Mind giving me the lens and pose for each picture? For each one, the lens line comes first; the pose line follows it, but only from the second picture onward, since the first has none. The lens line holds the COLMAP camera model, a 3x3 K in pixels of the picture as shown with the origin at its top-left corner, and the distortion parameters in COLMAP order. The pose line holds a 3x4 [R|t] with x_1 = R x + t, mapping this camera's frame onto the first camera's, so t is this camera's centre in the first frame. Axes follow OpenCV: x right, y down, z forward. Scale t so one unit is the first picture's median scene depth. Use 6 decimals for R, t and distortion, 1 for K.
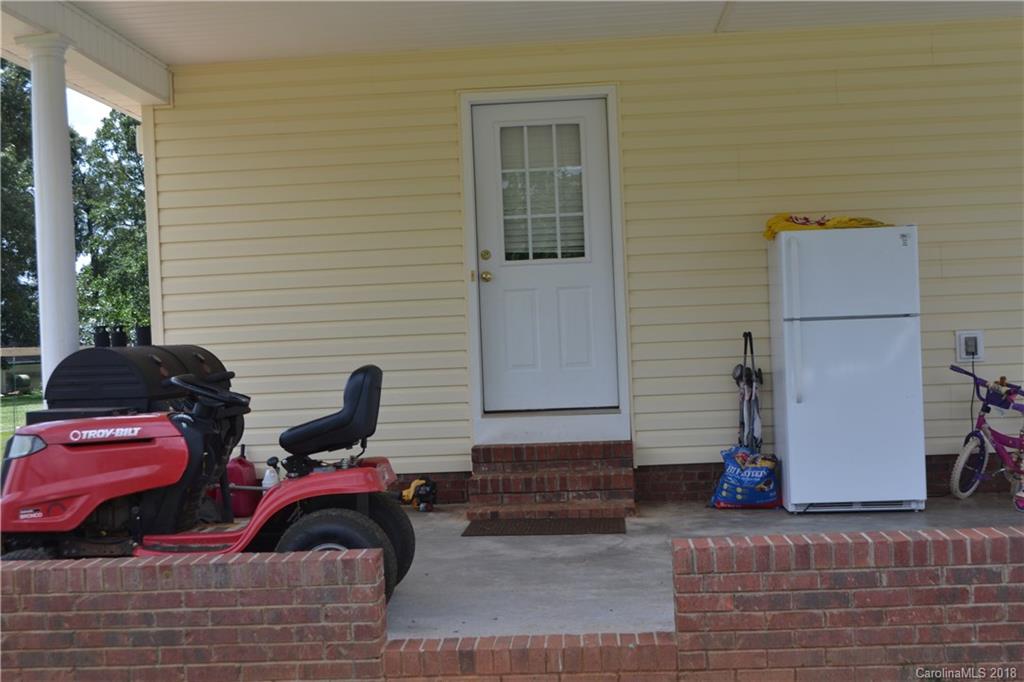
lens RADIAL K [[1404.2, 0, 512.5], [0, 1404.2, 341.1], [0, 0, 1]] dist [-0.020270, 0.000000]
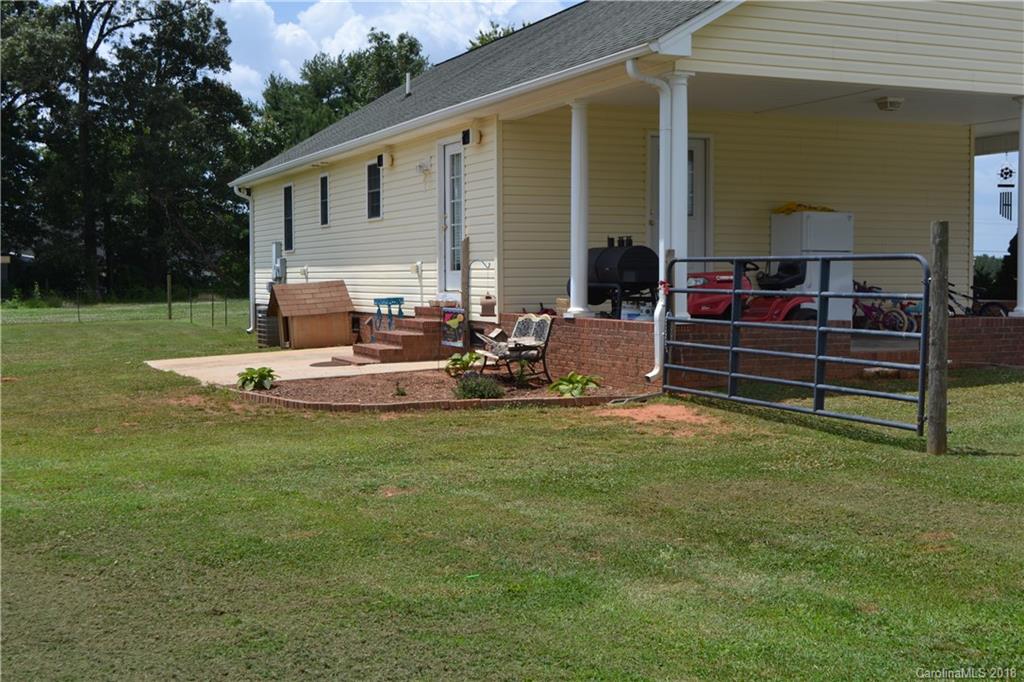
lens RADIAL K [[1308.9, 0, 510.2], [0, 1308.9, 341.7], [0, 0, 1]] dist [-0.077548, 0.000000]
pose [[0.894636, 0.017754, 0.446443, -1.142605], [-0.034311, 0.998990, 0.029029, 0.084687], [-0.445476, -0.041288, 0.894341, -0.650234]]
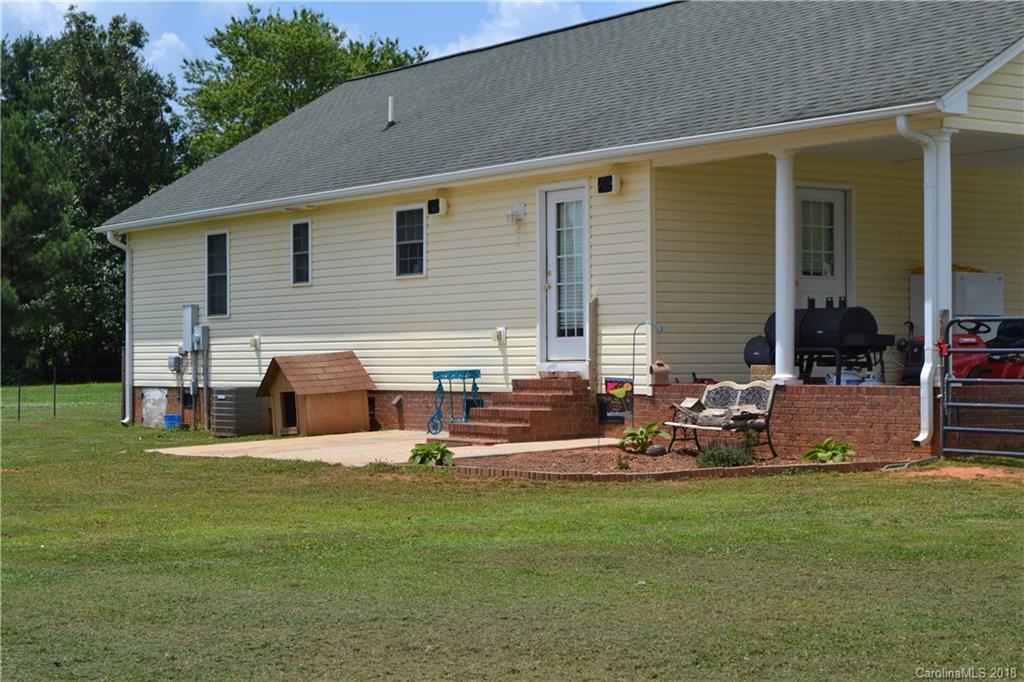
lens RADIAL K [[1957.6, 0, 513.0], [0, 1957.6, 341.0], [0, 0, 1]] dist [-0.024430, 0.000000]
pose [[0.783090, 0.048328, 0.620028, -2.041700], [-0.029072, 0.998731, -0.041127, 0.155297], [-0.621229, 0.014181, 0.783501, -0.803918]]
